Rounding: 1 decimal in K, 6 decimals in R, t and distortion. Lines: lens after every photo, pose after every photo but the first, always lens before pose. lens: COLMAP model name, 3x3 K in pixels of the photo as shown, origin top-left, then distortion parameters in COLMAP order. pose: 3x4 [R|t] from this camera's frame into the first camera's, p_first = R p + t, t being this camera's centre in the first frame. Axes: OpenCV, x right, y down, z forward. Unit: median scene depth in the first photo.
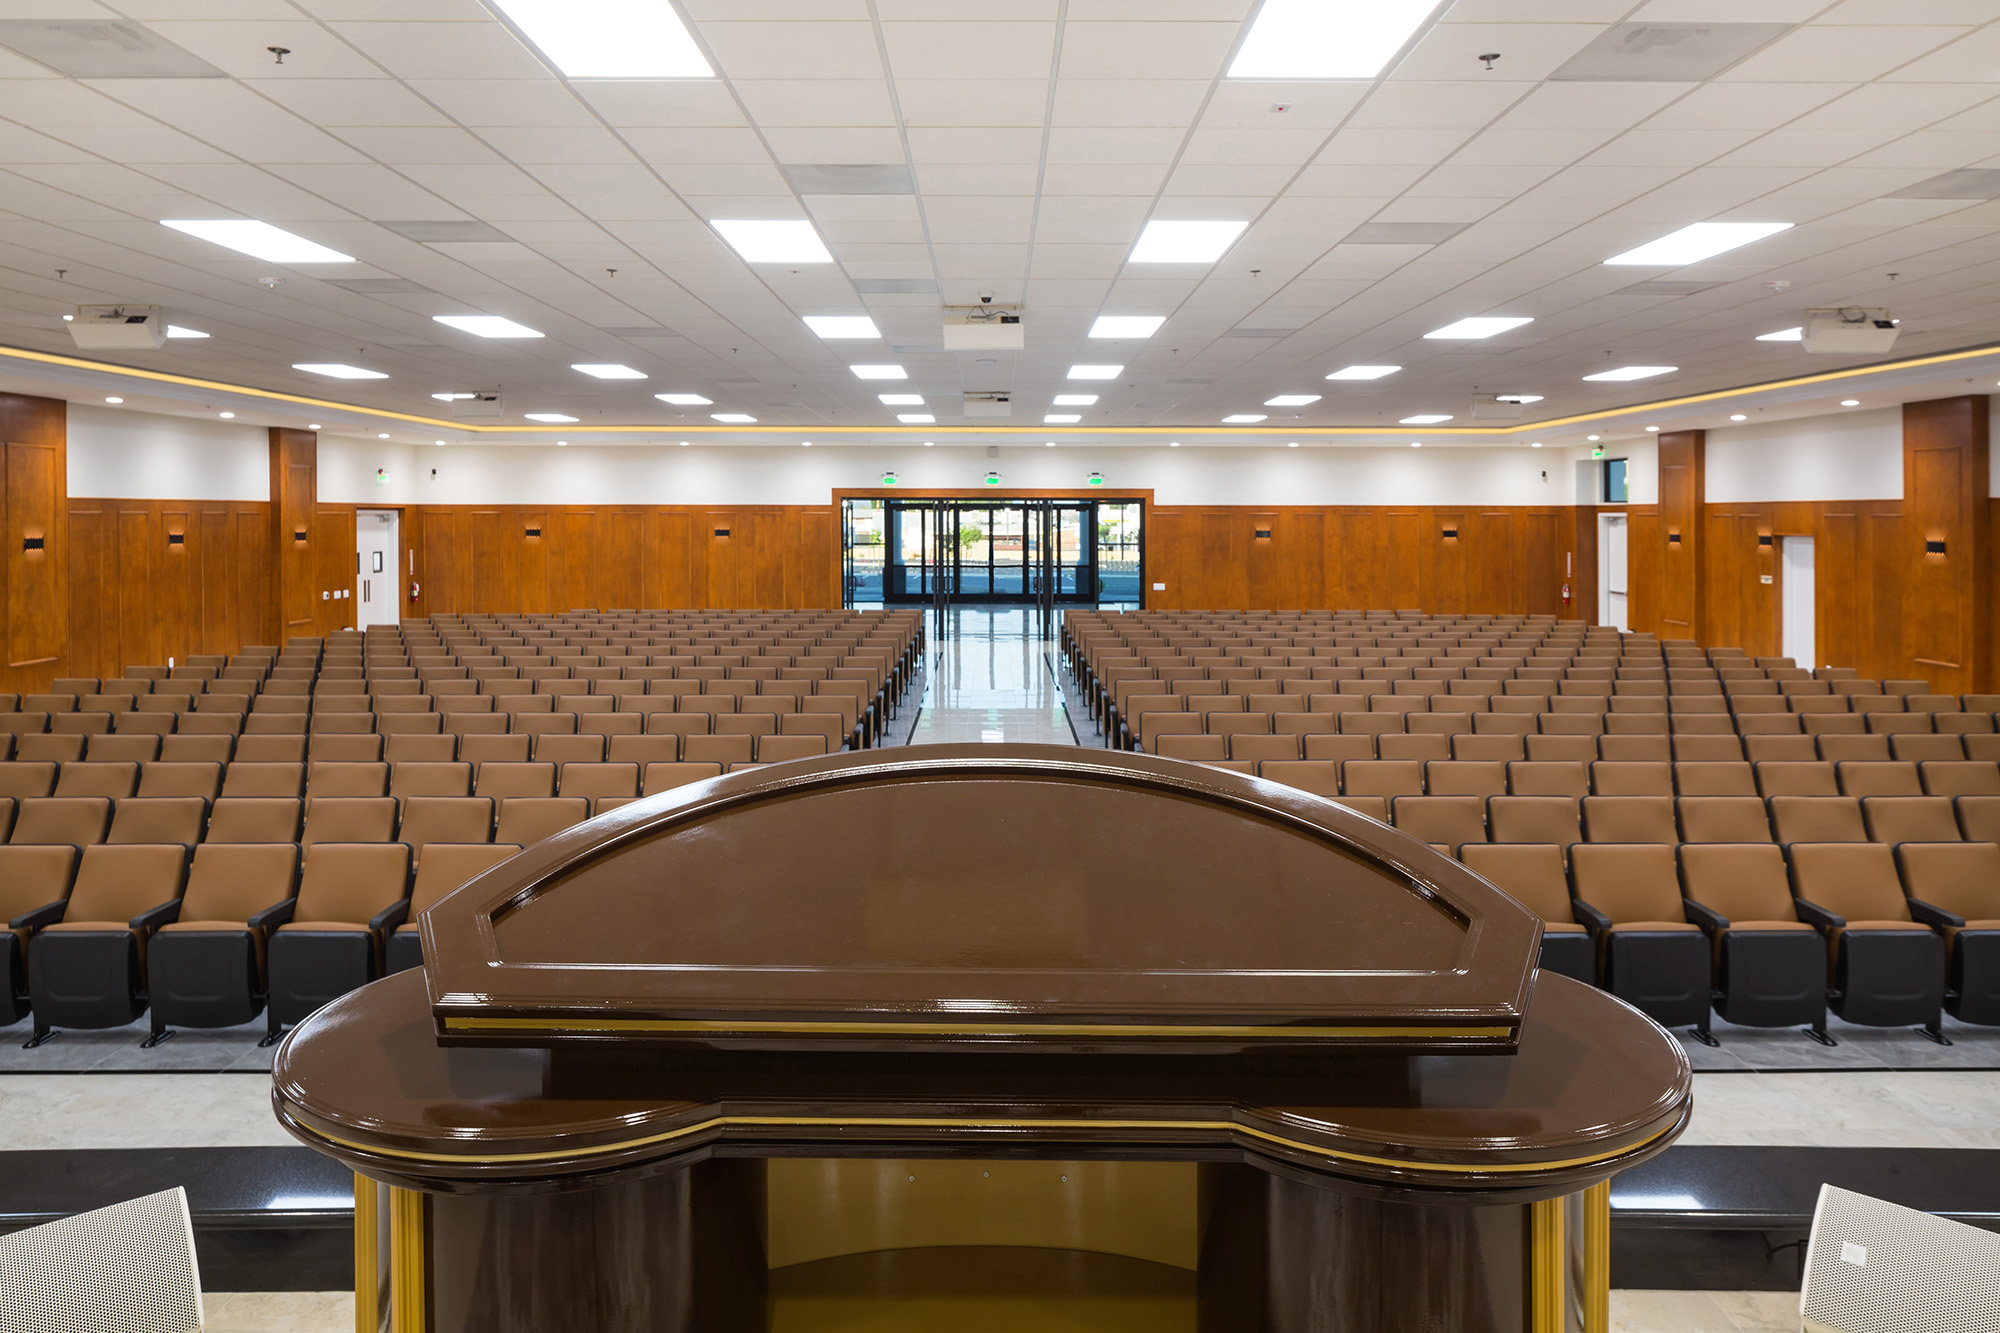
lens RADIAL K [[1375.9, 0, 1009.3], [0, 1375.9, 538.8], [0, 0, 1]] dist [-0.001894, 0.003603]
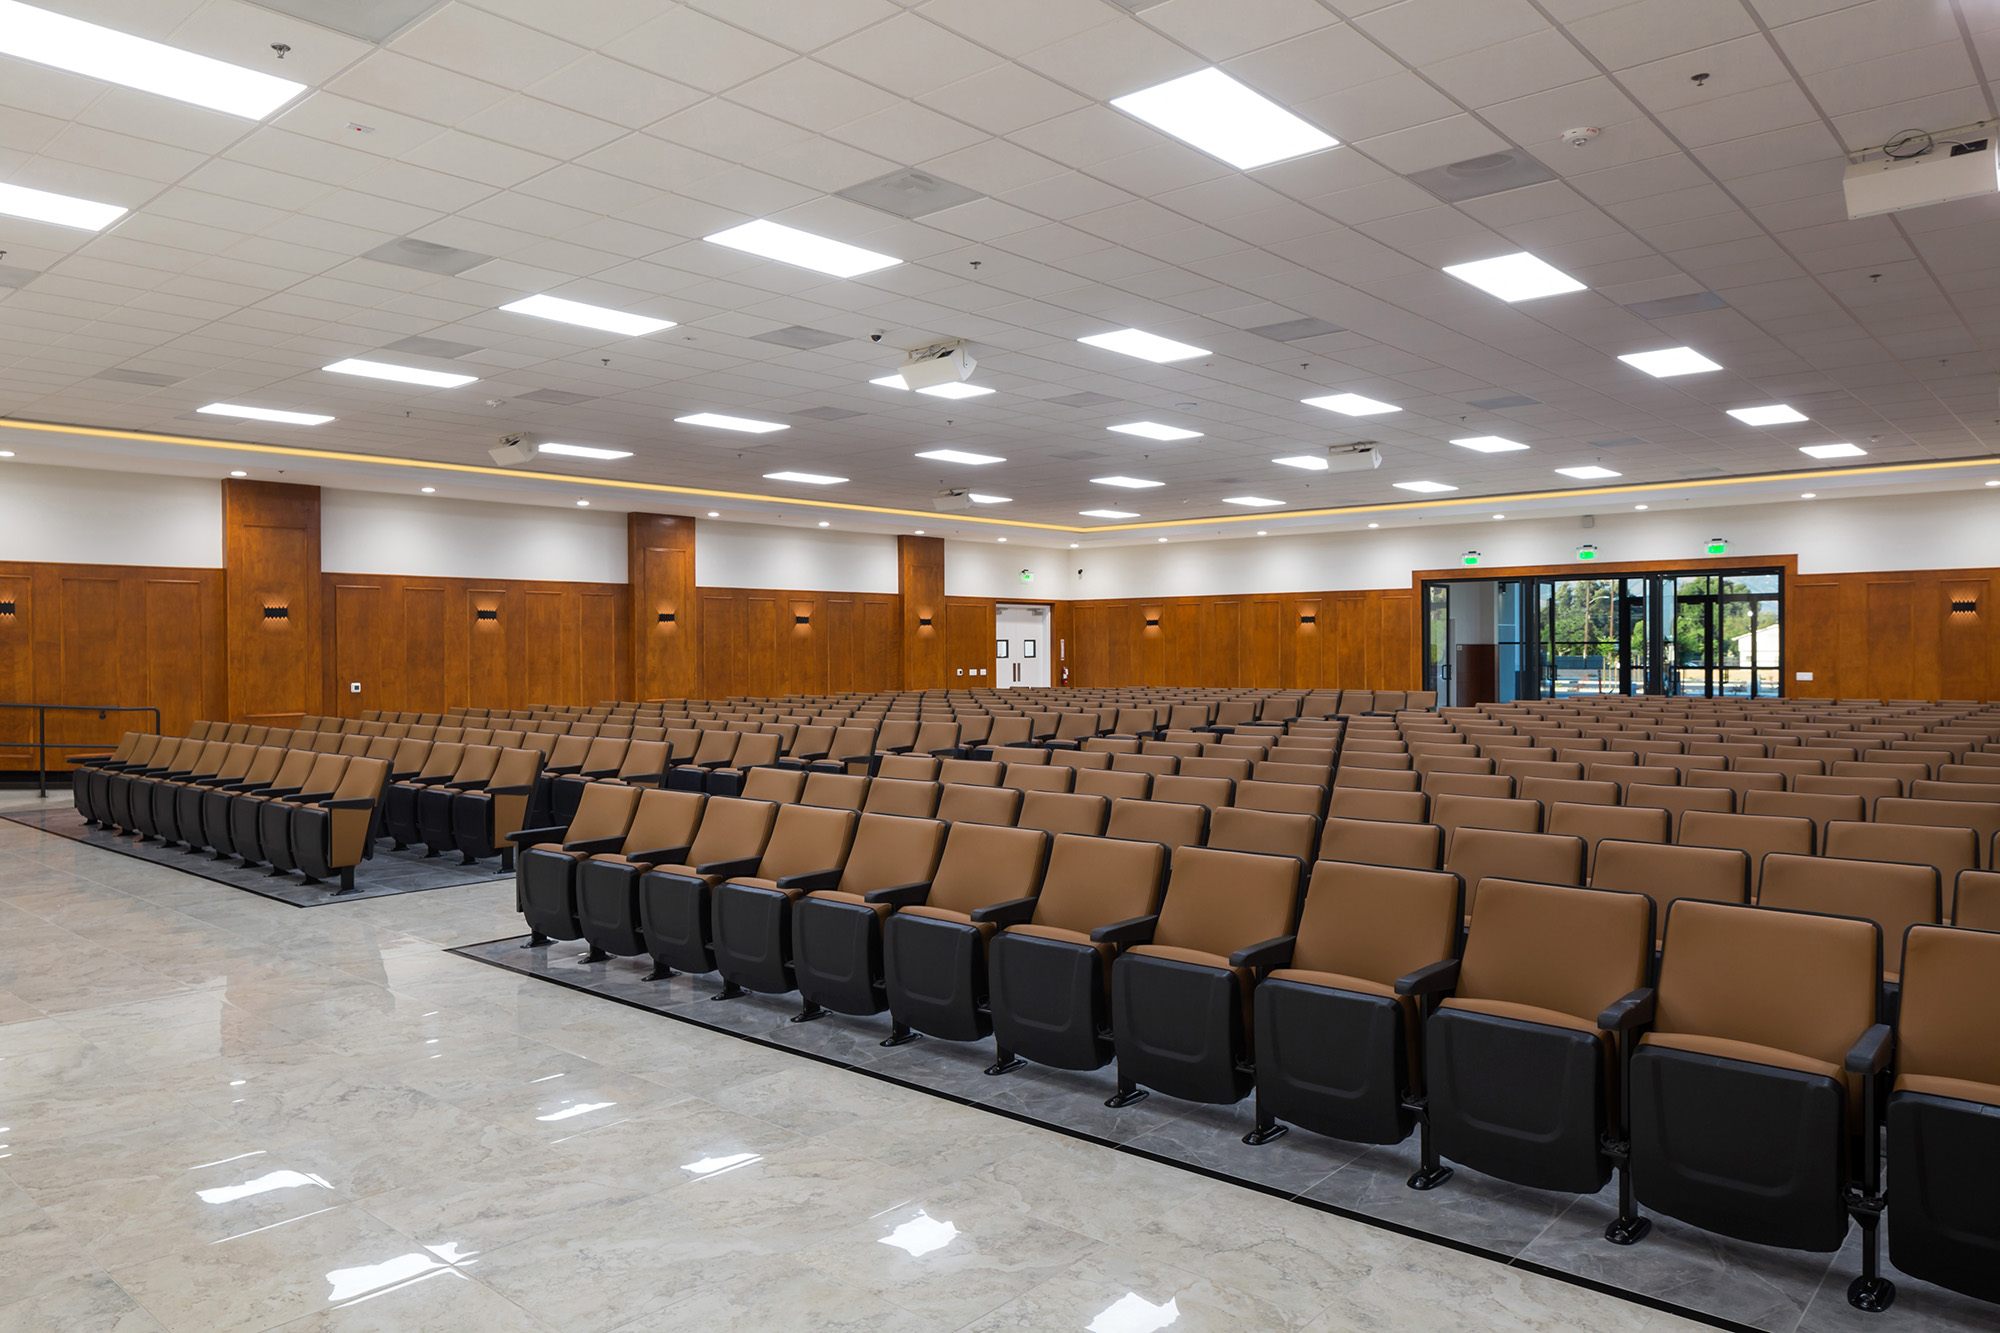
lens RADIAL K [[1360.6, 0, 1000.0], [0, 1360.6, 666.5], [0, 0, 1]] dist [-0.006051, -0.000967]
pose [[0.751259, 0.001737, -0.660006, 0.283226], [-0.003039, 0.999995, -0.000827, 0.031798], [0.660001, 0.002627, 0.751260, 0.096136]]
